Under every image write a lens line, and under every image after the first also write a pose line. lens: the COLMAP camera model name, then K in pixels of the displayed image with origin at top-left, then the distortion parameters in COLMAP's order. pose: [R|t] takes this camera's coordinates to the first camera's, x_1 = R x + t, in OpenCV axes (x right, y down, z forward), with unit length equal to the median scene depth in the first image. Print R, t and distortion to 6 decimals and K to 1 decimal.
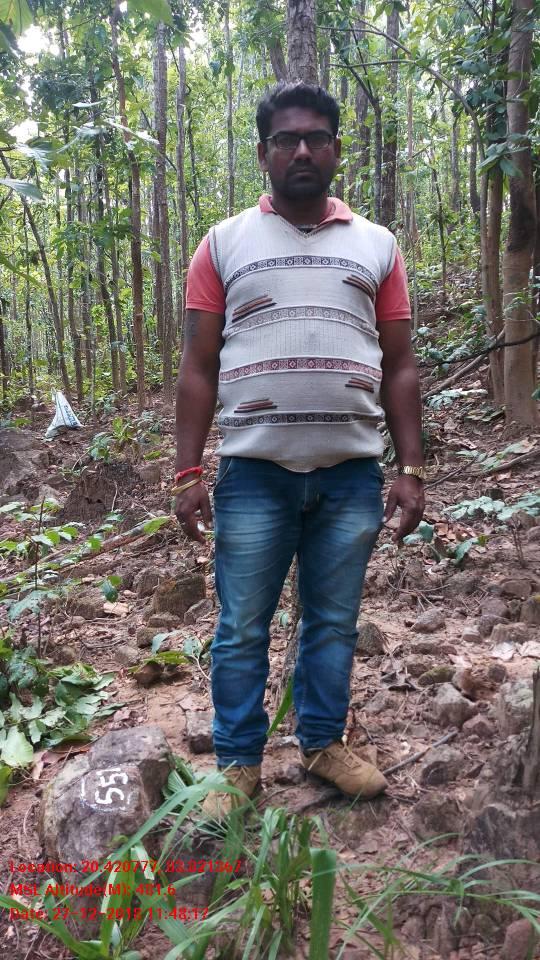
lens RADIAL K [[731.6, 0, 270.0], [0, 731.6, 480.0], [0, 0, 1]] dist [-0.004058, 0.001574]
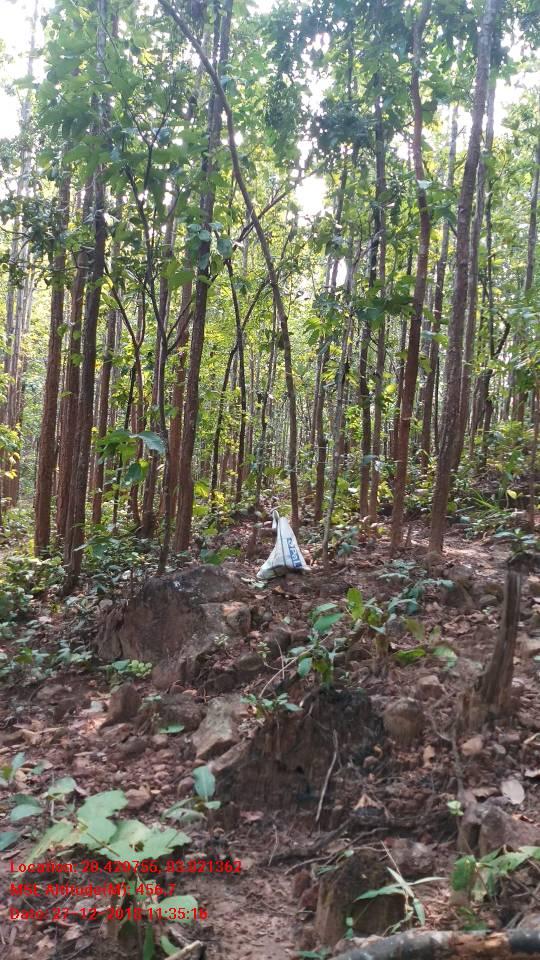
lens RADIAL K [[731.6, 0, 270.0], [0, 731.6, 480.0], [0, 0, 1]] dist [-0.004058, 0.001574]
pose [[0.939581, 0.091227, -0.329948, -0.139341], [-0.135576, 0.984191, -0.113958, -0.150193], [0.314336, 0.151806, 0.937096, 0.655173]]
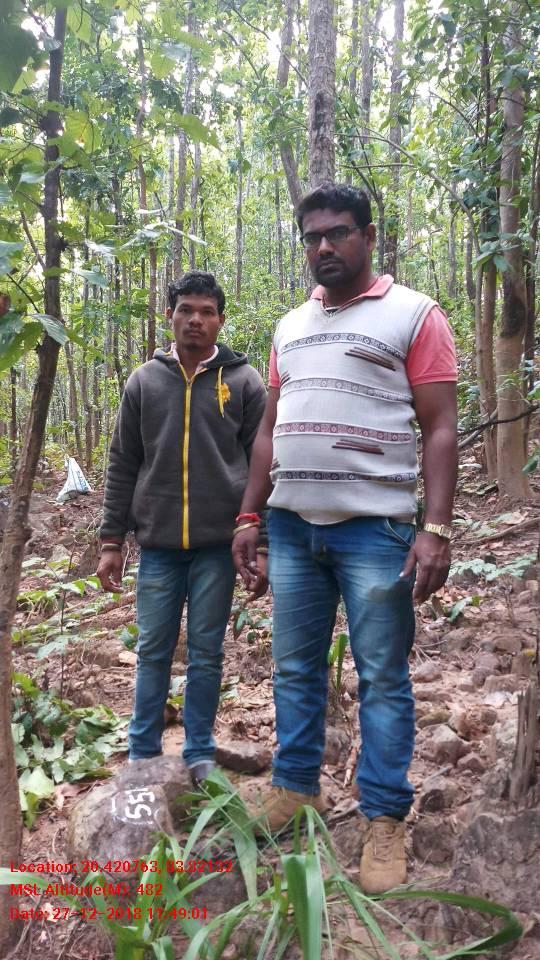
lens RADIAL K [[727.7, 0, 267.6], [0, 727.7, 494.0], [0, 0, 1]] dist [0.001786, -0.005456]
pose [[0.999690, 0.024906, 0.000367, -0.017104], [-0.024791, 0.996313, -0.082136, 0.018358], [-0.002411, 0.082101, 0.996621, -0.065554]]
